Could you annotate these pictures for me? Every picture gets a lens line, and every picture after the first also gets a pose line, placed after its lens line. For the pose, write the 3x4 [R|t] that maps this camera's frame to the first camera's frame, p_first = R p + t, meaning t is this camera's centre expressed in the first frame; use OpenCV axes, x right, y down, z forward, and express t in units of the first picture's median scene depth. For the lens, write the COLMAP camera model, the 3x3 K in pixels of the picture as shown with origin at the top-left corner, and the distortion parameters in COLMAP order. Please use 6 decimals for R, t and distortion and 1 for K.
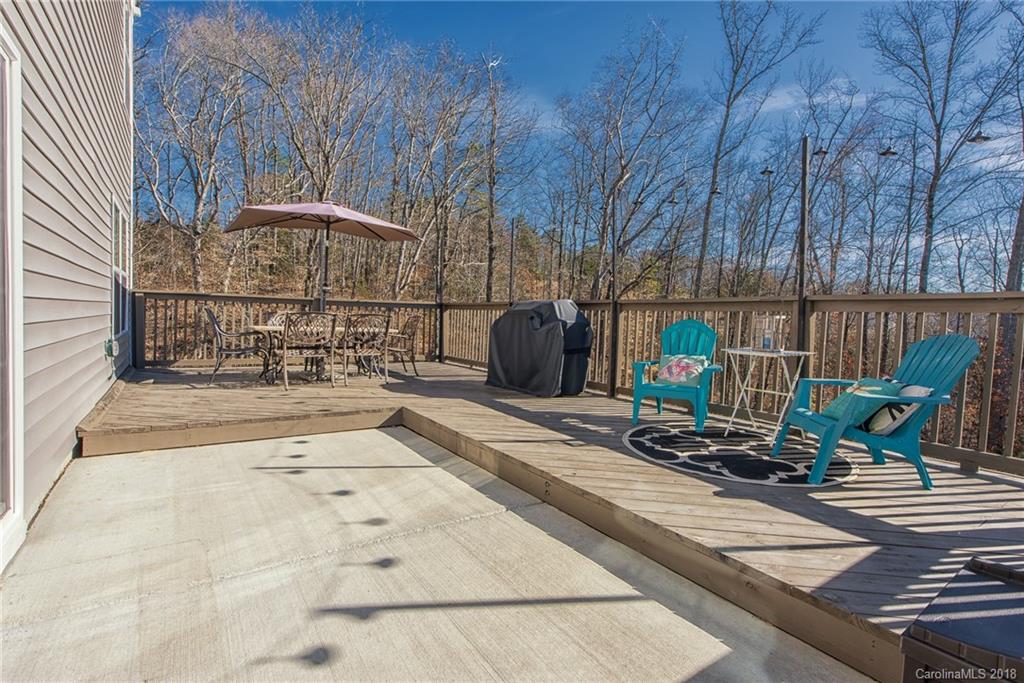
lens RADIAL K [[484.7, 0, 512.1], [0, 484.7, 338.0], [0, 0, 1]] dist [-0.006020, -0.000555]
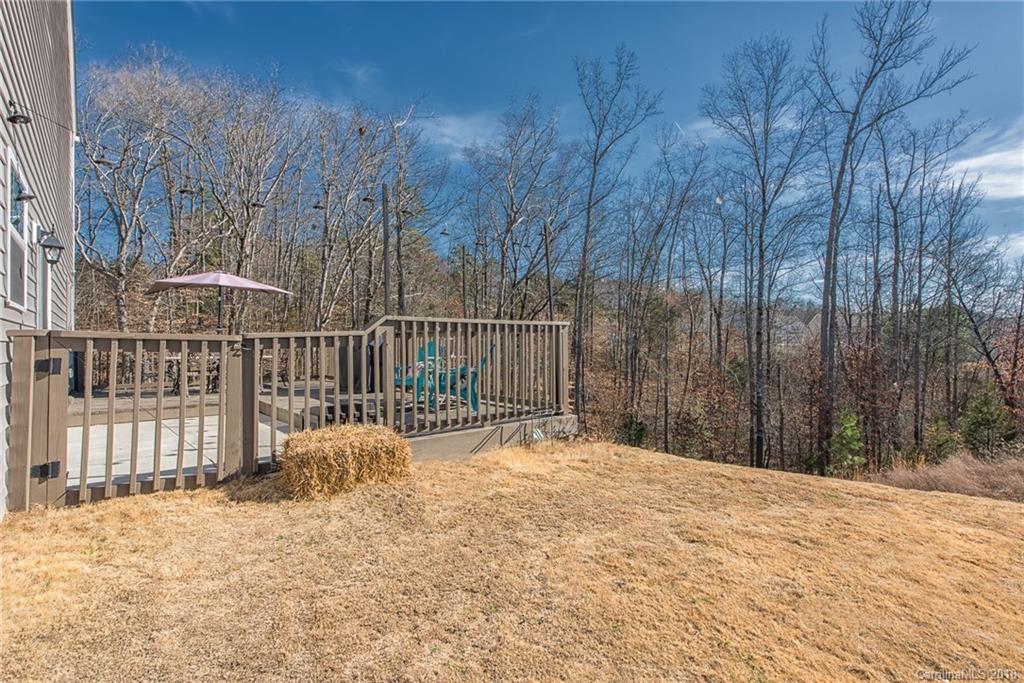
lens RADIAL K [[484.7, 0, 514.0], [0, 484.7, 342.2], [0, 0, 1]] dist [-0.006020, -0.000555]
pose [[0.993513, -0.038134, 0.107139, 0.062892], [0.043109, 0.998079, -0.044503, 0.007177], [-0.105236, 0.048833, 0.993248, -0.099709]]
